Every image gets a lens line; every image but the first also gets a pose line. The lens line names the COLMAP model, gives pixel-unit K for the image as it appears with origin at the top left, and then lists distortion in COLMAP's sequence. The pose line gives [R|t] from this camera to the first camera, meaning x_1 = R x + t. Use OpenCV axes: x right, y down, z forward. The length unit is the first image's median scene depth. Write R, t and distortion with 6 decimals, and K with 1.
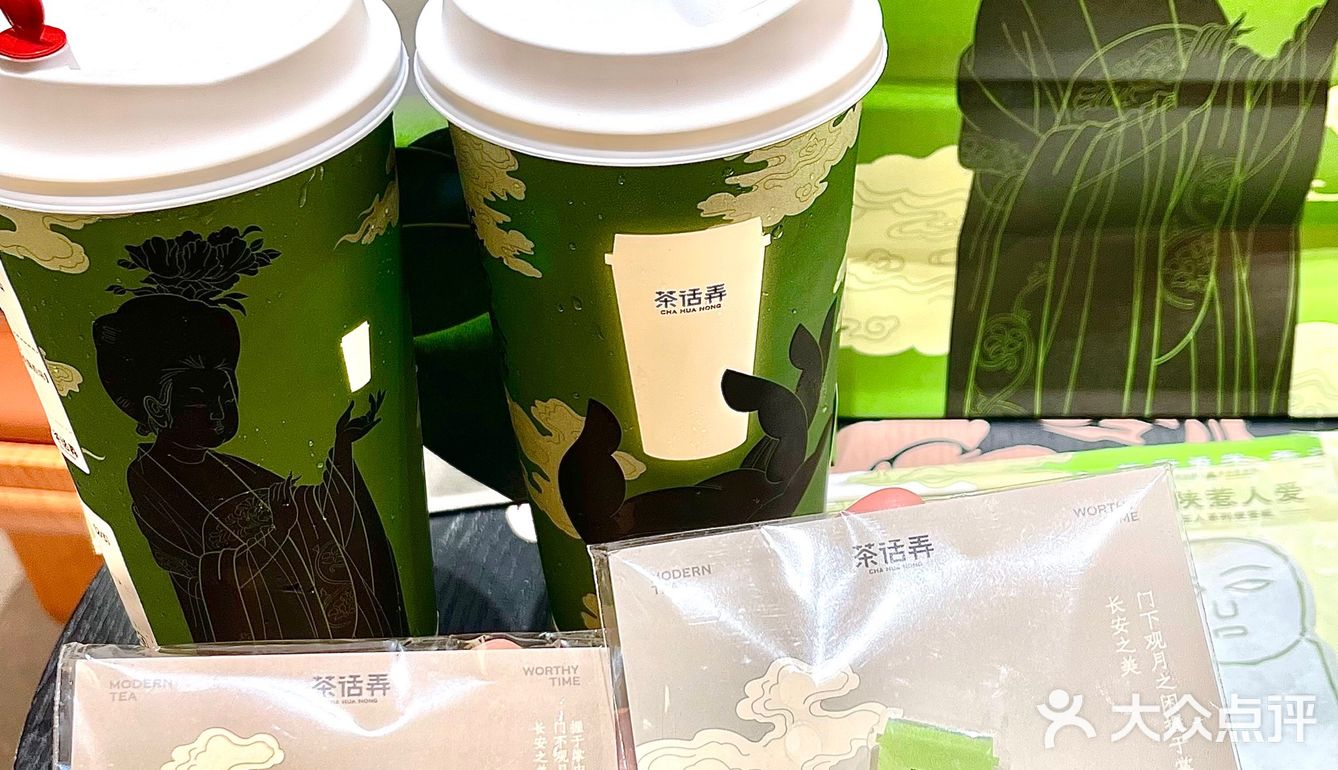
lens RADIAL K [[1839.2, 0, 673.8], [0, 1839.2, 426.6], [0, 0, 1]] dist [0.218703, -1.052786]
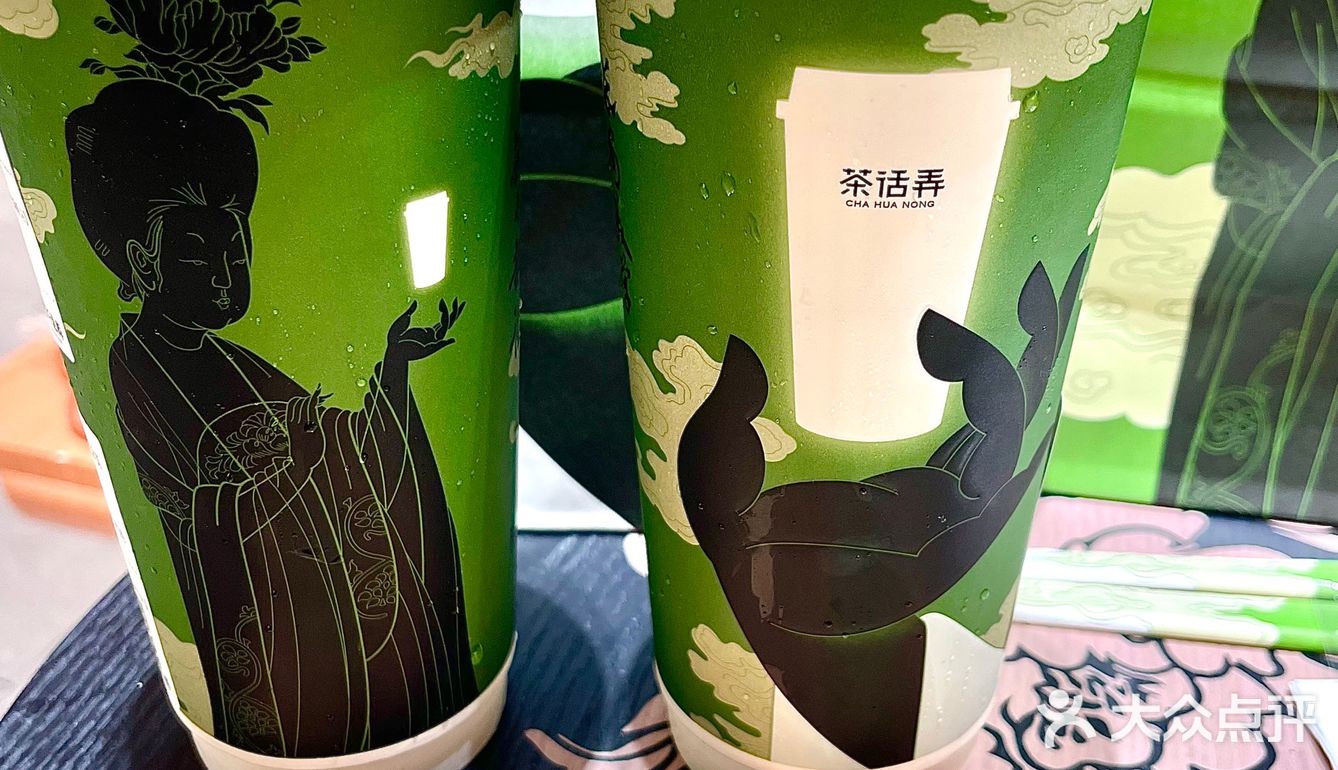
lens RADIAL K [[1446.7, 0, 669.0], [0, 1446.7, 385.0], [0, 0, 1]] dist [0.096376, -0.300007]
pose [[0.986296, 0.117698, -0.115618, -0.001588], [-0.132704, 0.982318, -0.132060, 0.082292], [0.098030, 0.145594, 0.984476, 0.438324]]
